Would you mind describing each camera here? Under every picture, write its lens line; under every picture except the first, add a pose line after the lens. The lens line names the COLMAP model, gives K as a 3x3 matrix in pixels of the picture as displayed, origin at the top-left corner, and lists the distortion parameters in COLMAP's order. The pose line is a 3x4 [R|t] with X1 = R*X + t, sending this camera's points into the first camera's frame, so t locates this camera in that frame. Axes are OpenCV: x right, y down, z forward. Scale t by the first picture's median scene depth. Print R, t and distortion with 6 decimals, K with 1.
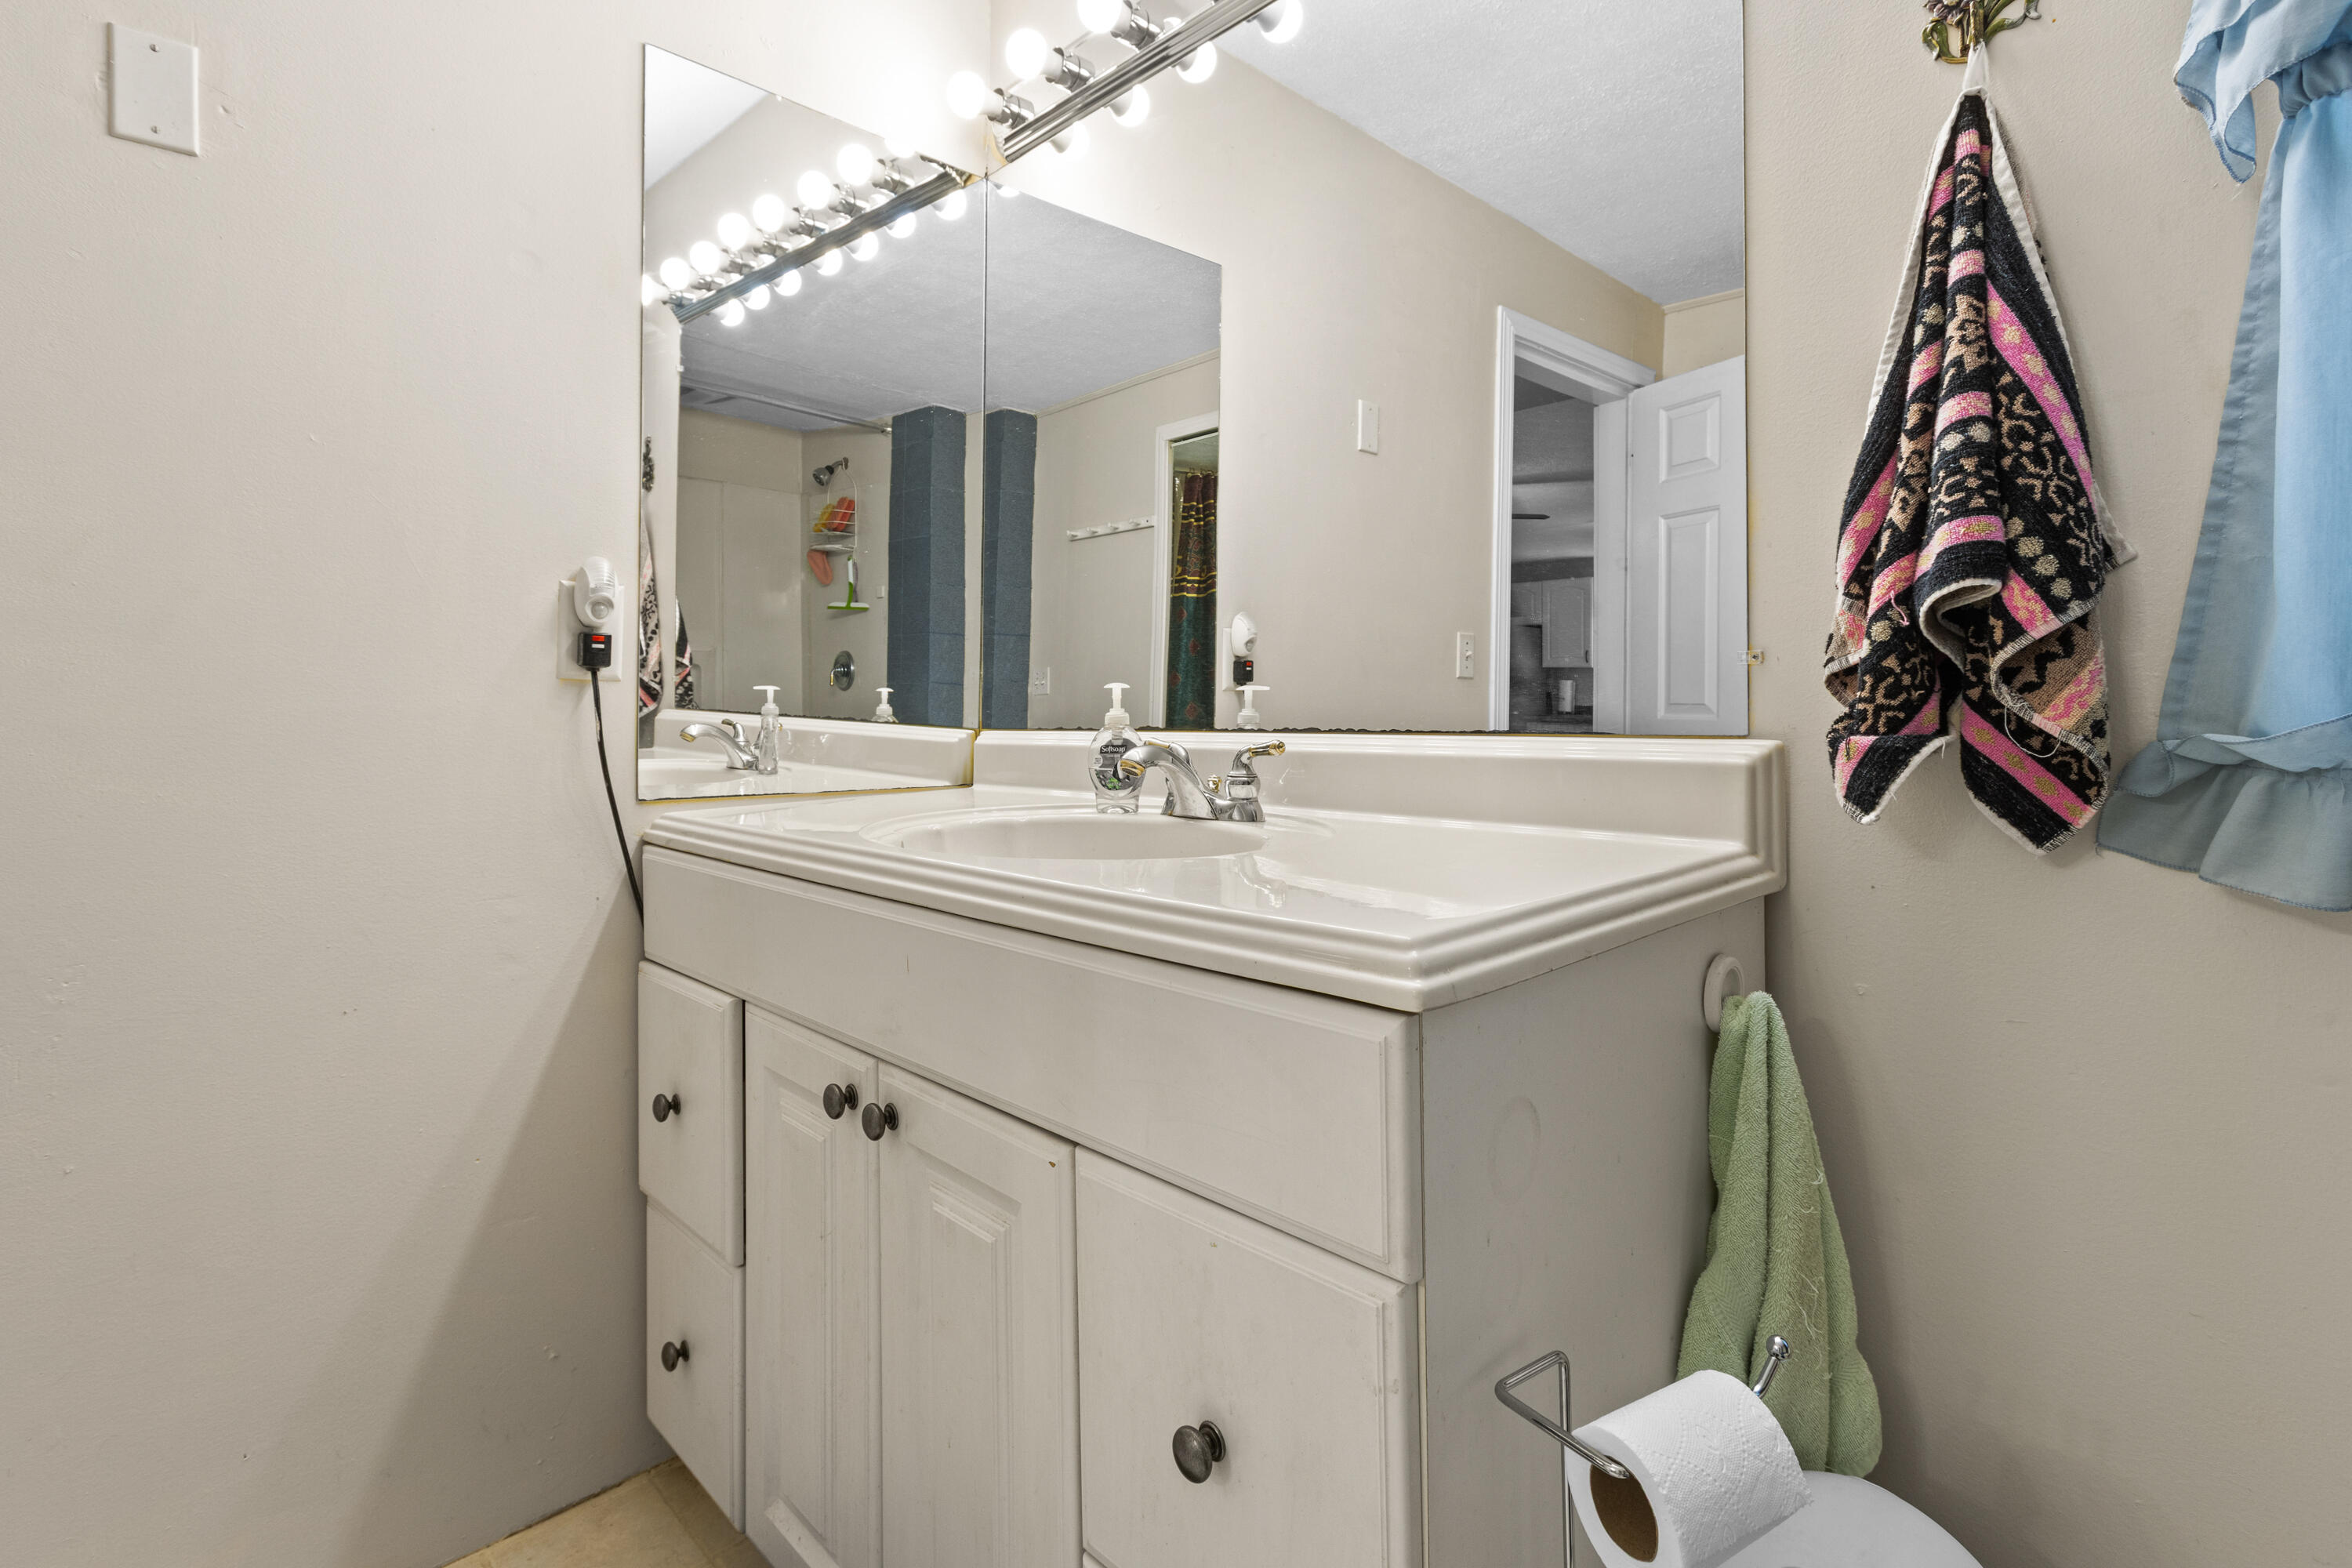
lens RADIAL K [[1190.2, 0, 1169.6], [0, 1190.2, 714.4], [0, 0, 1]] dist [0.004530, -0.000003]
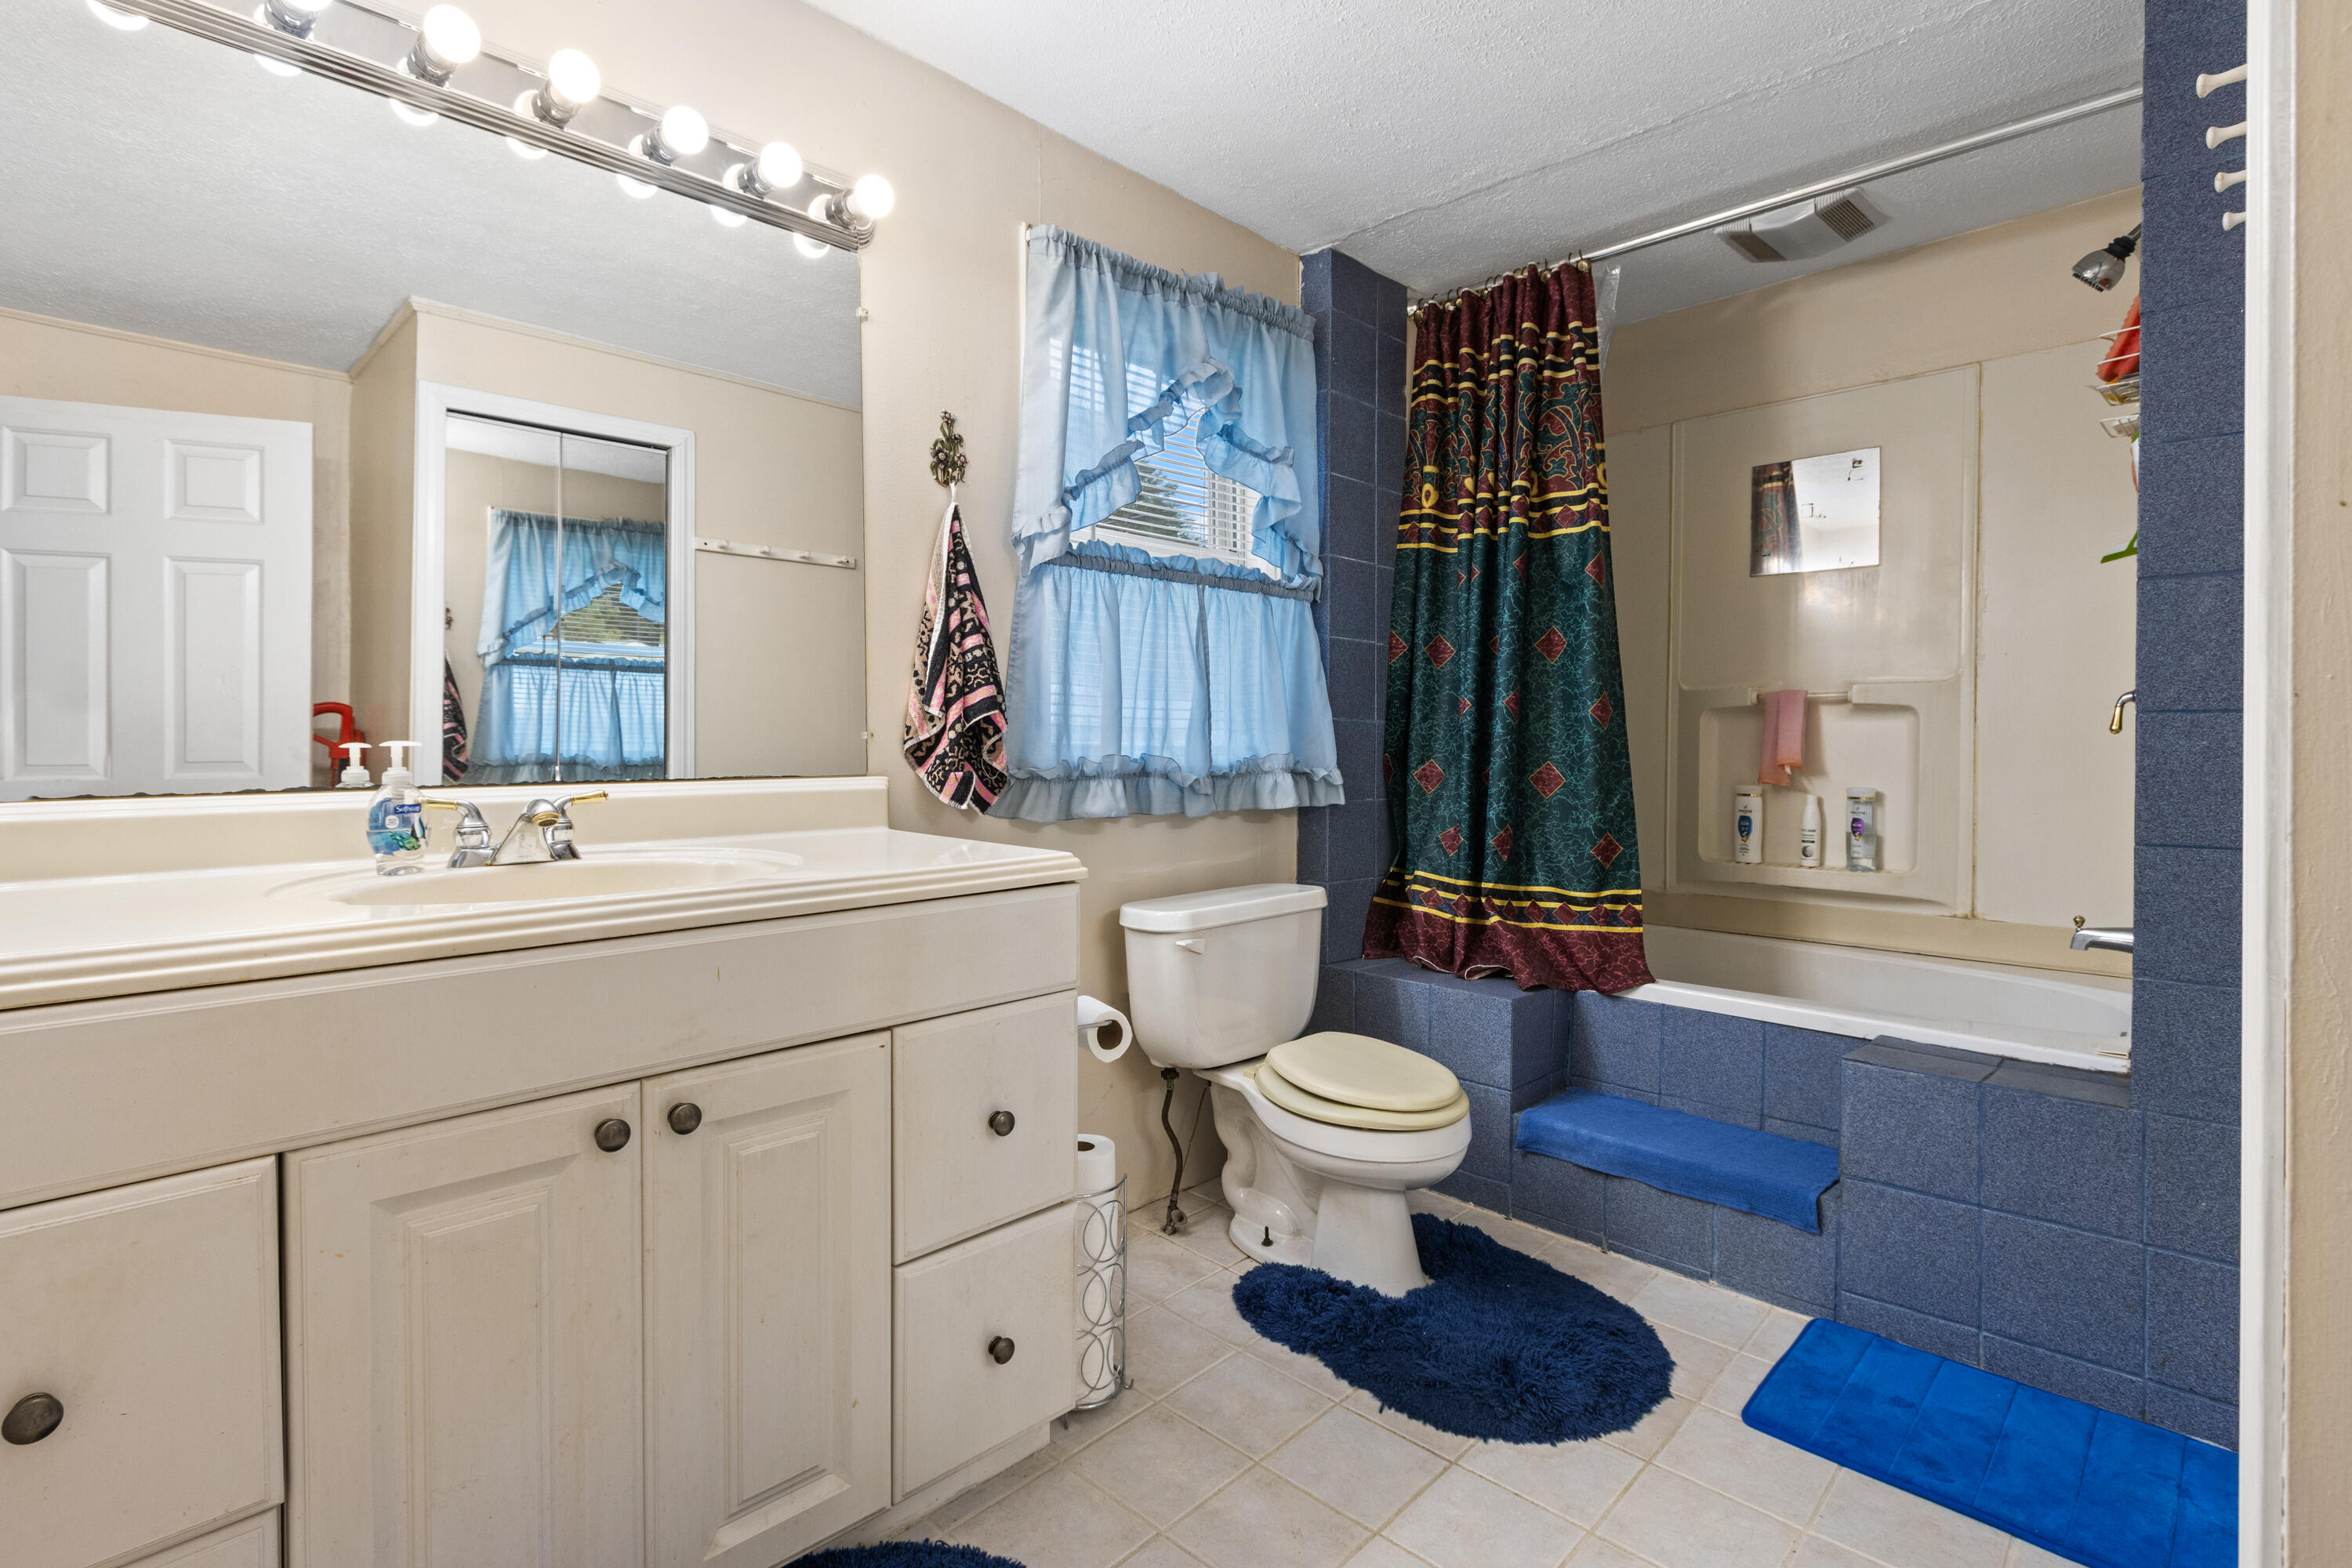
lens RADIAL K [[1136.4, 0, 1174.0], [0, 1136.4, 741.9], [0, 0, 1]] dist [0.001092, 0.000207]
pose [[-0.043301, 0.011619, 0.998994, -1.632458], [0.013072, 0.999853, -0.011062, -0.011799], [-0.998977, 0.012579, -0.043447, 0.657939]]
